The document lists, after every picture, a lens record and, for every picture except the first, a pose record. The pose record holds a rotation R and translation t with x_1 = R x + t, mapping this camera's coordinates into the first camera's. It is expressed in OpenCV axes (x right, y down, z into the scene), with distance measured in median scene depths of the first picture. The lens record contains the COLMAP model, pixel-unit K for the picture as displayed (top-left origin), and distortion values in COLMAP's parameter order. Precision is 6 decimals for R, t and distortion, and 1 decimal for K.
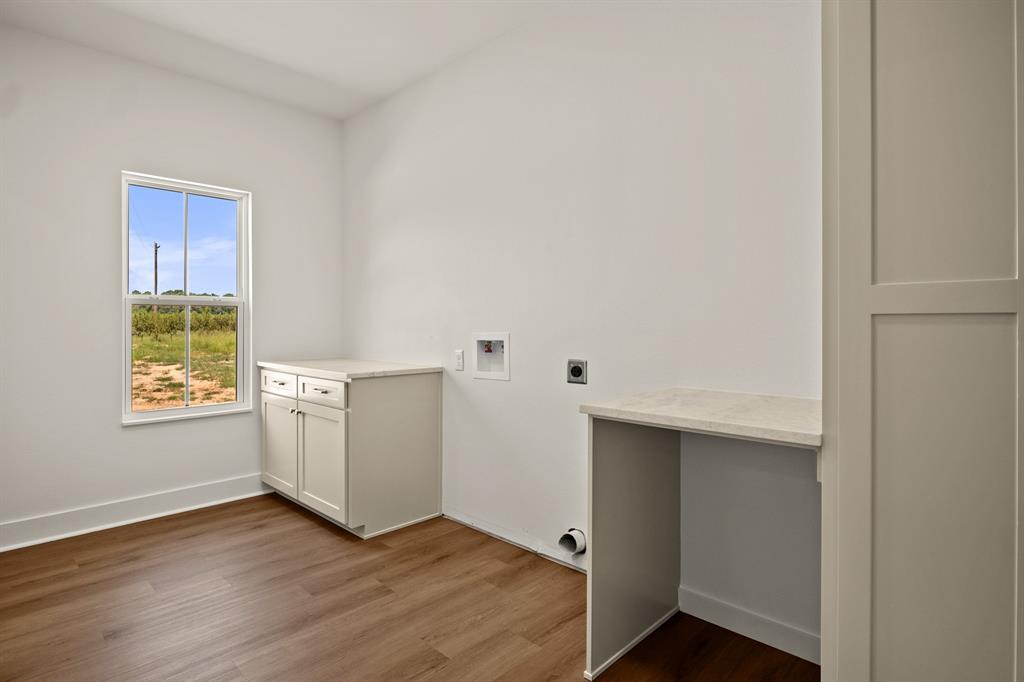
lens RADIAL K [[537.6, 0, 513.9], [0, 537.6, 323.7], [0, 0, 1]] dist [0.031730, 0.000061]
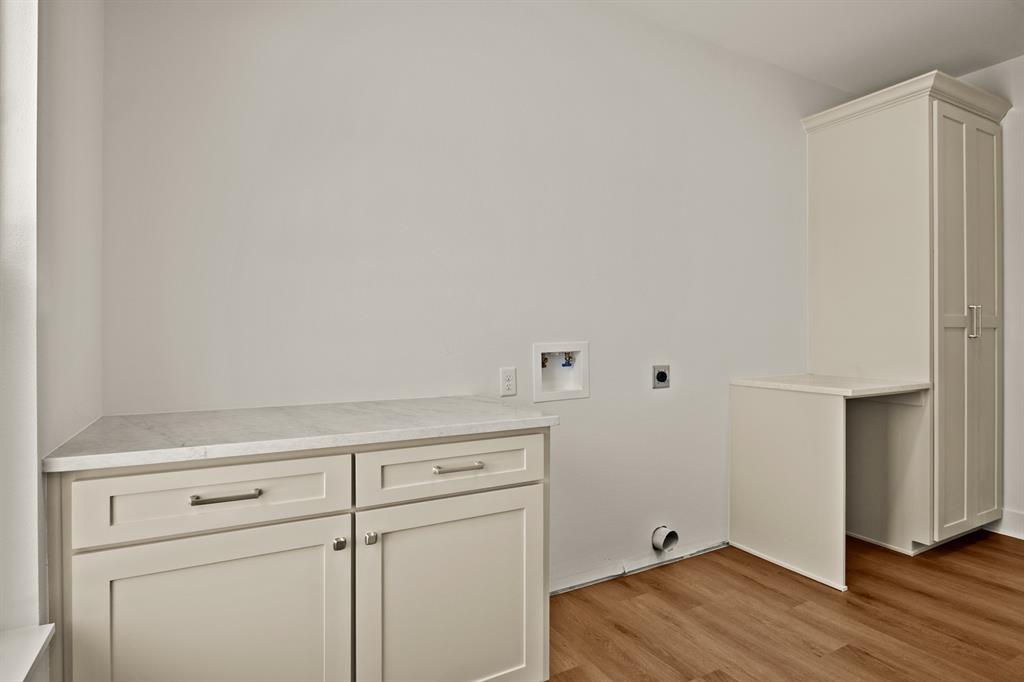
lens RADIAL K [[536.5, 0, 512.0], [0, 536.5, 341.0], [0, 0, 1]] dist [-0.001181, -0.000596]
pose [[0.298628, -0.013167, 0.954279, -0.945680], [0.003366, 0.999913, 0.012743, 0.005698], [-0.954364, -0.000593, 0.298646, 0.952984]]
